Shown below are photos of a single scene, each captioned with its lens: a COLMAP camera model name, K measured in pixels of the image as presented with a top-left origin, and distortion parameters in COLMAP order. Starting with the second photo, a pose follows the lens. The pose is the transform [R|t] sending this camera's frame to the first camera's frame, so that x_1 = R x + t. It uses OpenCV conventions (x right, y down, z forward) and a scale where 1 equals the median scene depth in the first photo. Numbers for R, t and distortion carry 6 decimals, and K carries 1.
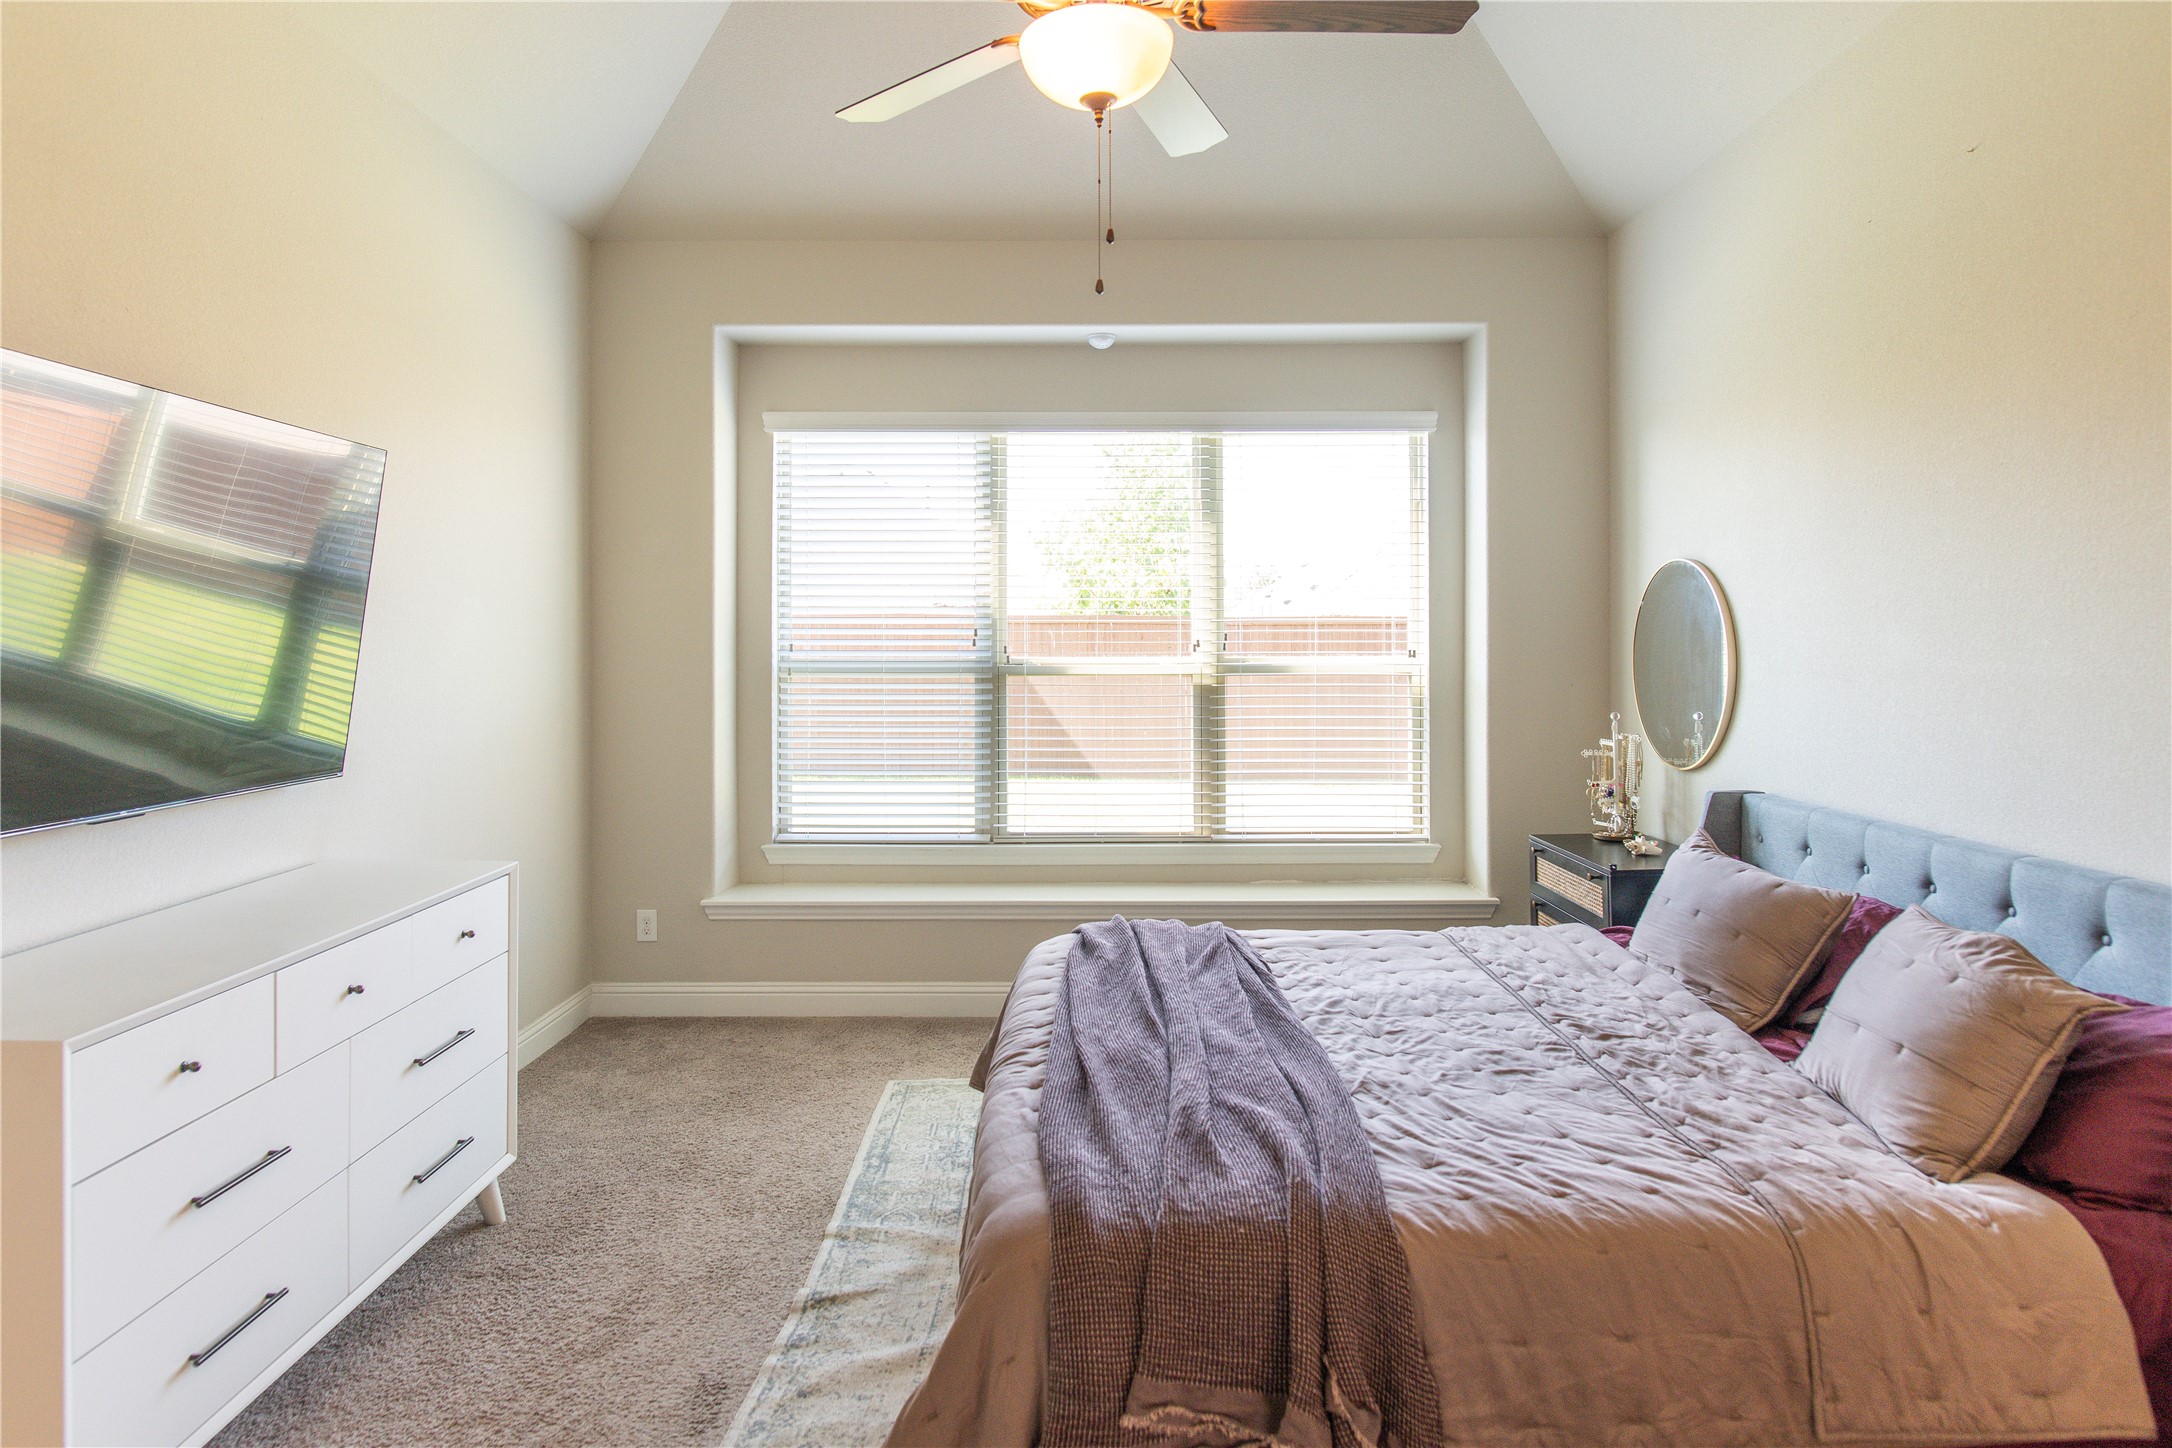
lens RADIAL K [[1265.2, 0, 1124.2], [0, 1265.2, 670.1], [0, 0, 1]] dist [-0.006134, 0.002072]
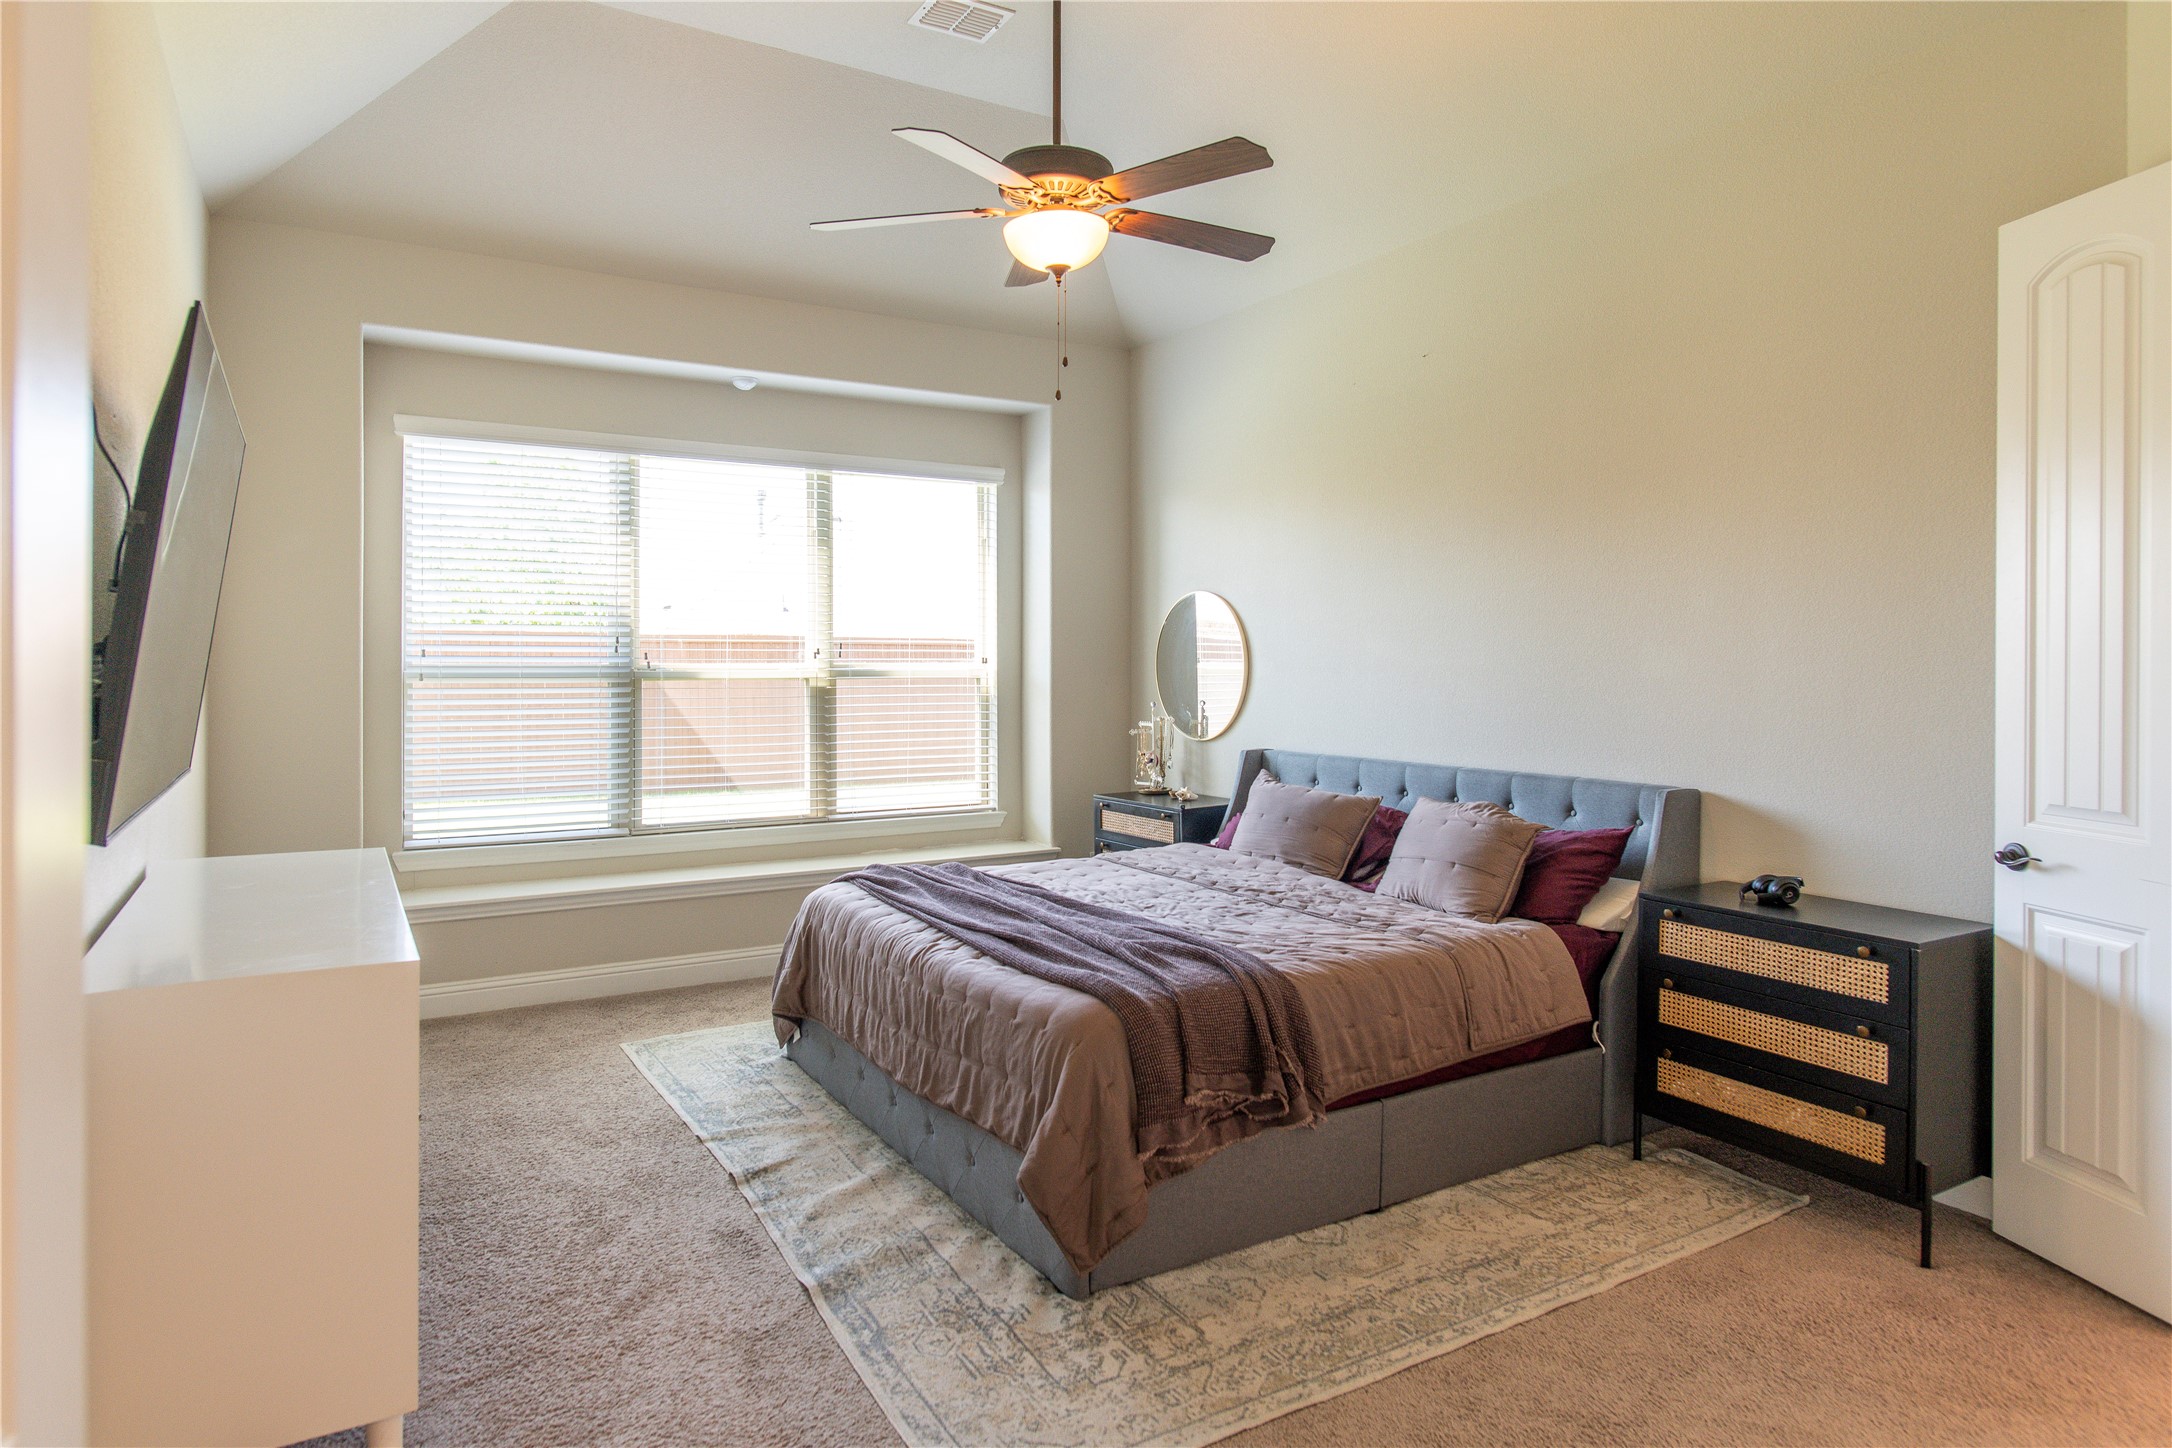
lens RADIAL K [[1265.2, 0, 1078.2], [0, 1265.2, 710.2], [0, 0, 1]] dist [-0.006134, 0.002072]
pose [[0.857421, -0.017031, 0.514334, -0.338116], [0.010964, 0.999830, 0.014829, 0.018517], [-0.514499, -0.007076, 0.857462, -0.122639]]
